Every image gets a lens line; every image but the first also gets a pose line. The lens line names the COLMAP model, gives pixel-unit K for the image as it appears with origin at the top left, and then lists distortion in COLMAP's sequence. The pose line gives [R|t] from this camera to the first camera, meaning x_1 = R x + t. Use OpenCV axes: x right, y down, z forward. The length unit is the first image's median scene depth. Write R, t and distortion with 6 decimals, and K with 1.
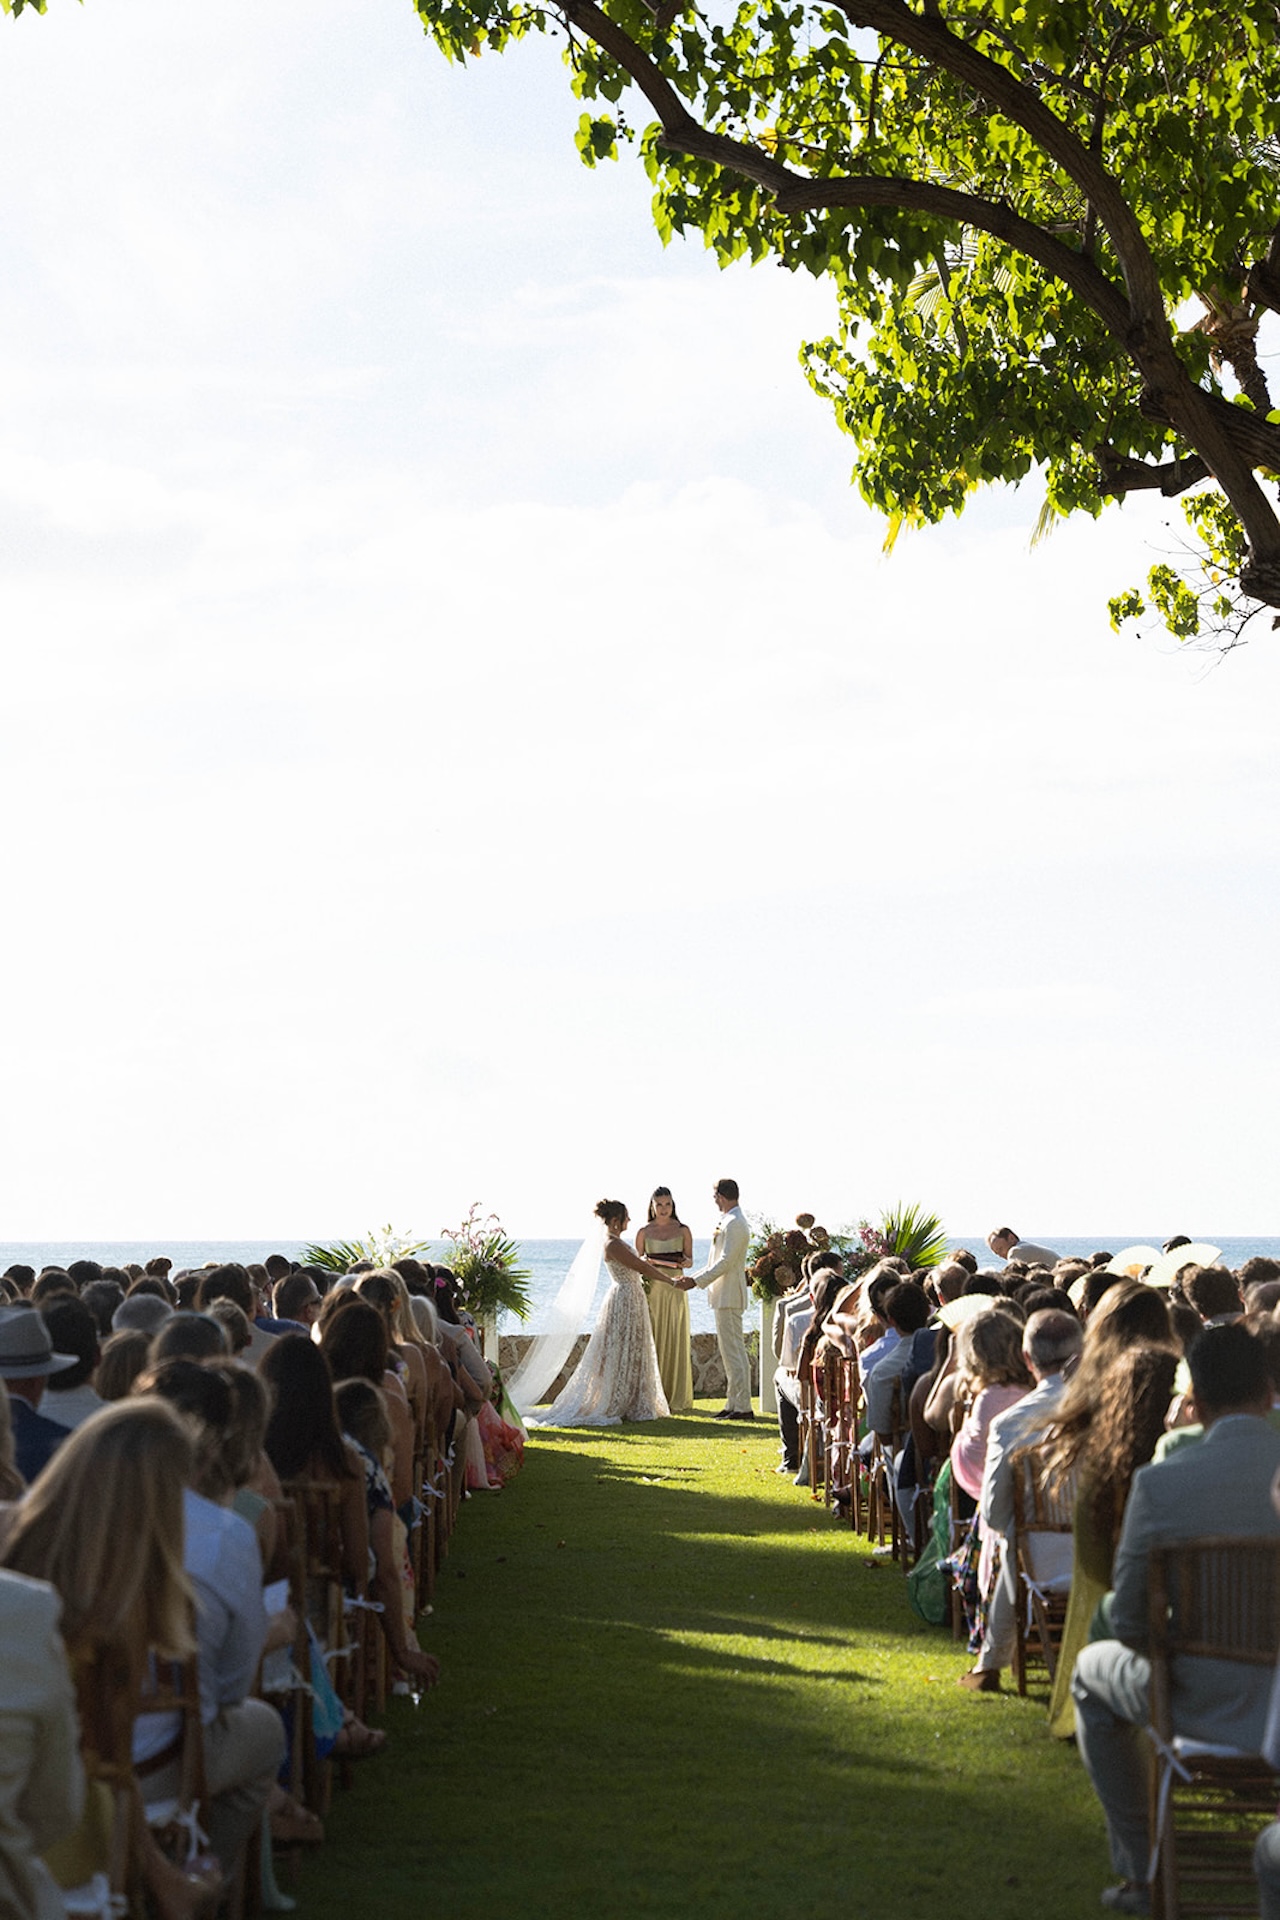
lens RADIAL K [[3752.1, 0, 638.0], [0, 3752.1, 960.9], [0, 0, 1]] dist [0.046543, 0.000000]
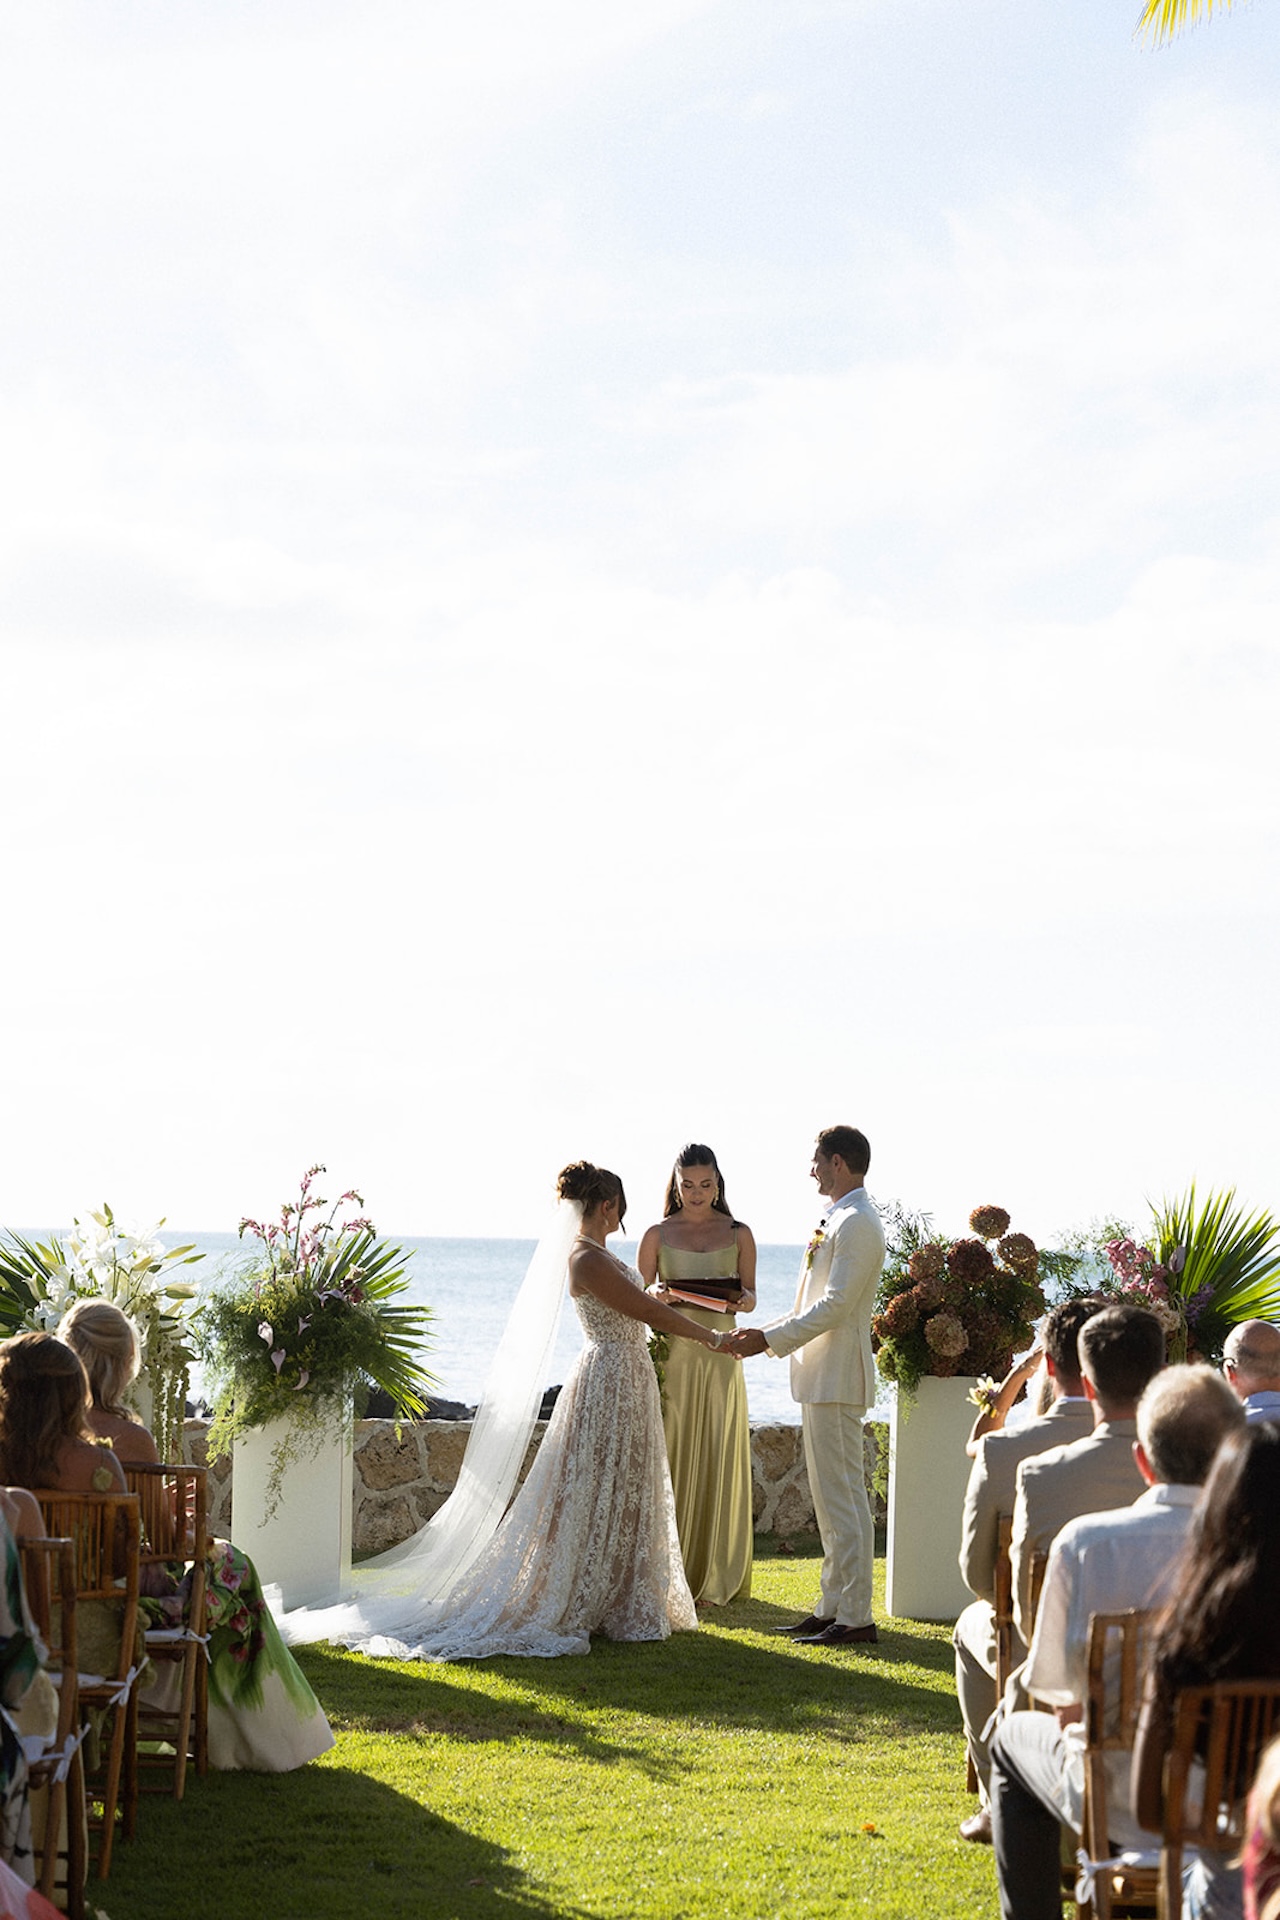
lens RADIAL K [[3781.1, 0, 642.0], [0, 3781.1, 958.5], [0, 0, 1]] dist [0.147162, 0.000000]
pose [[0.999388, 0.024055, -0.025413, 0.011300], [-0.024095, 0.999709, -0.001287, 0.037270], [0.025375, 0.001899, 0.999676, 0.512948]]
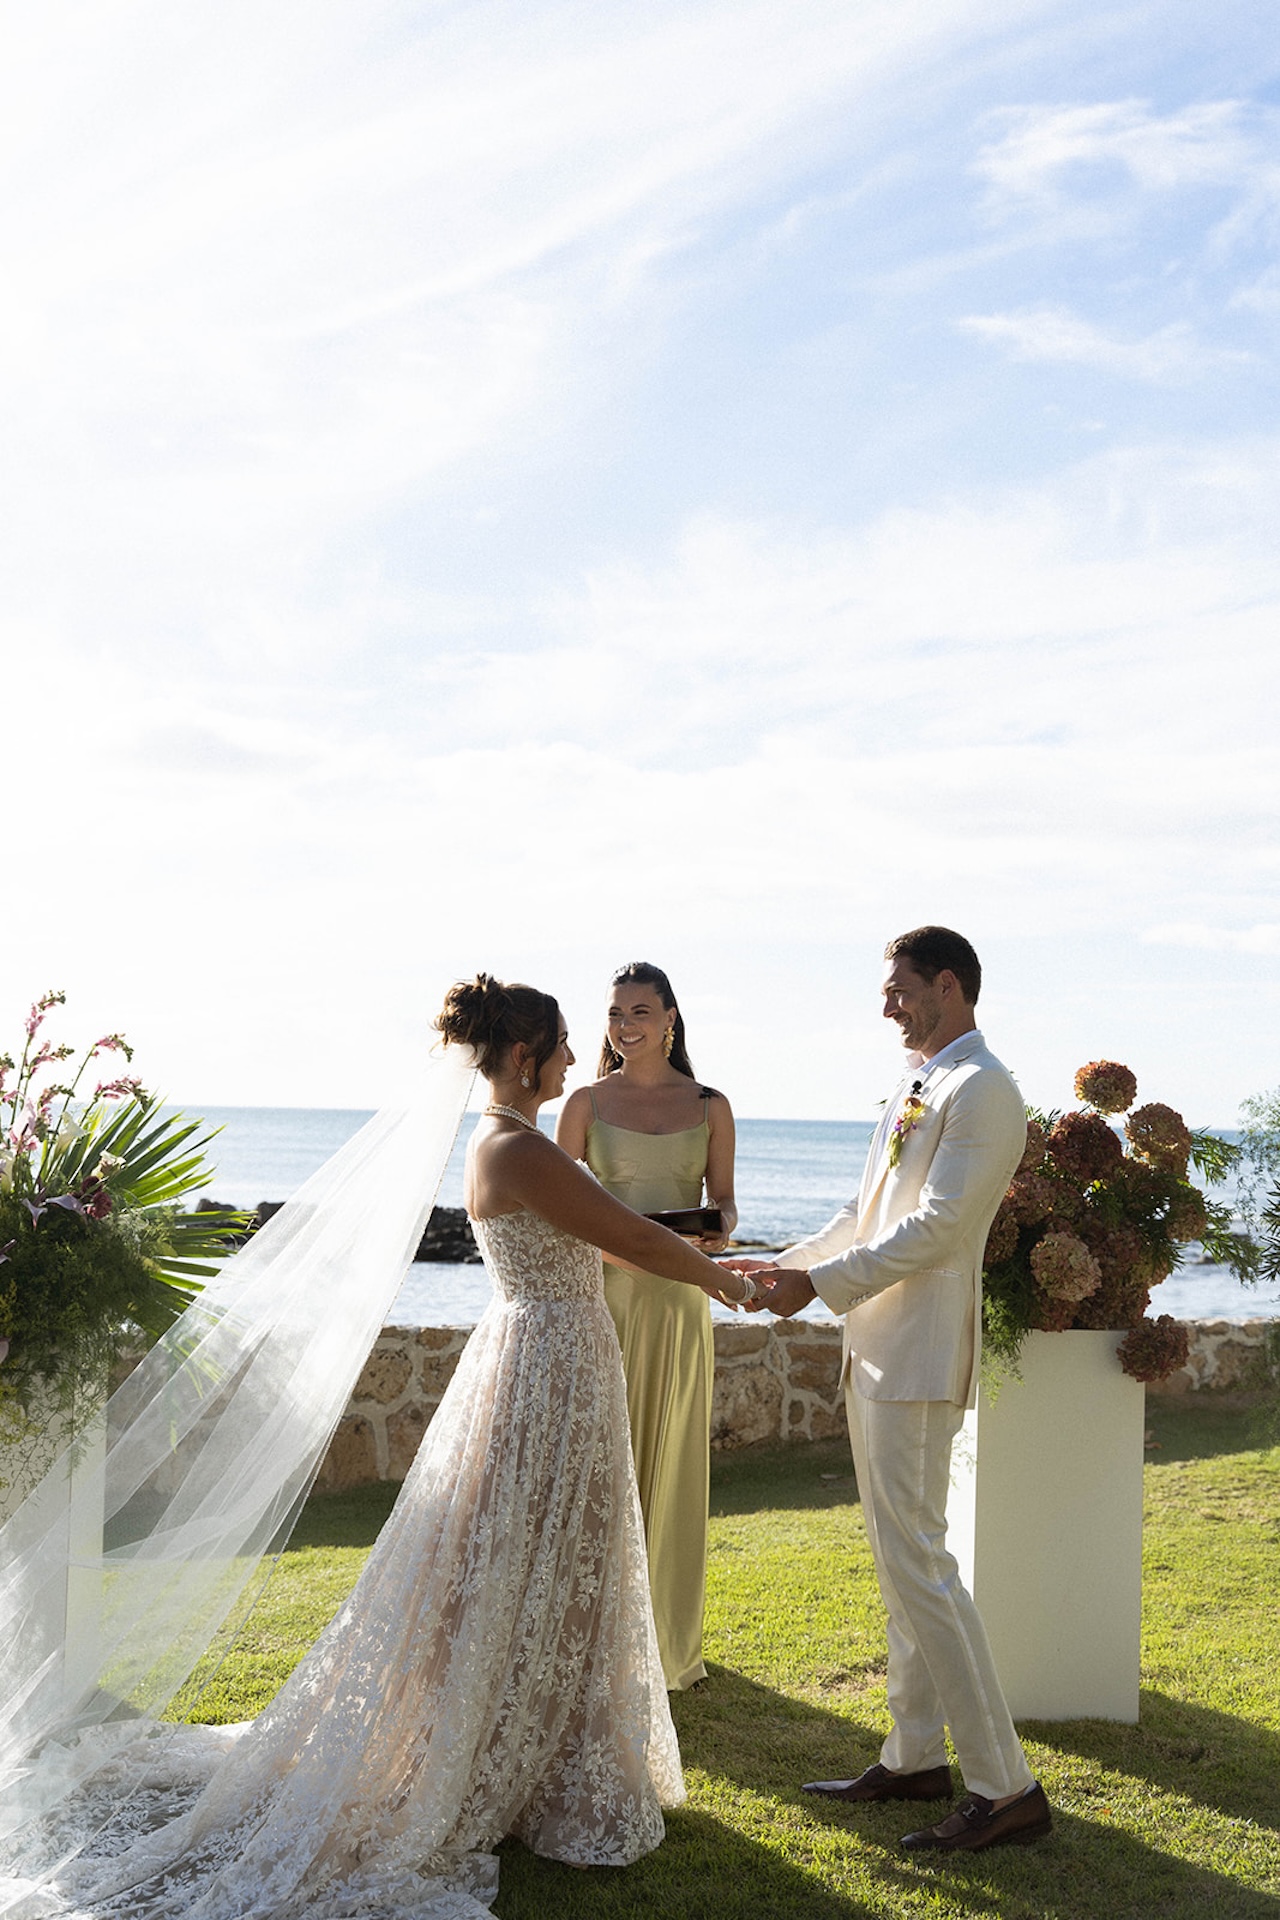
lens RADIAL K [[2020.0, 0, 654.4], [0, 2020.0, 967.5], [0, 0, 1]] dist [0.241002, 0.000000]
pose [[0.995778, 0.035076, 0.084825, -0.008570], [-0.035311, 0.999376, 0.001269, 0.060861], [-0.084728, -0.004259, 0.996395, 0.837521]]
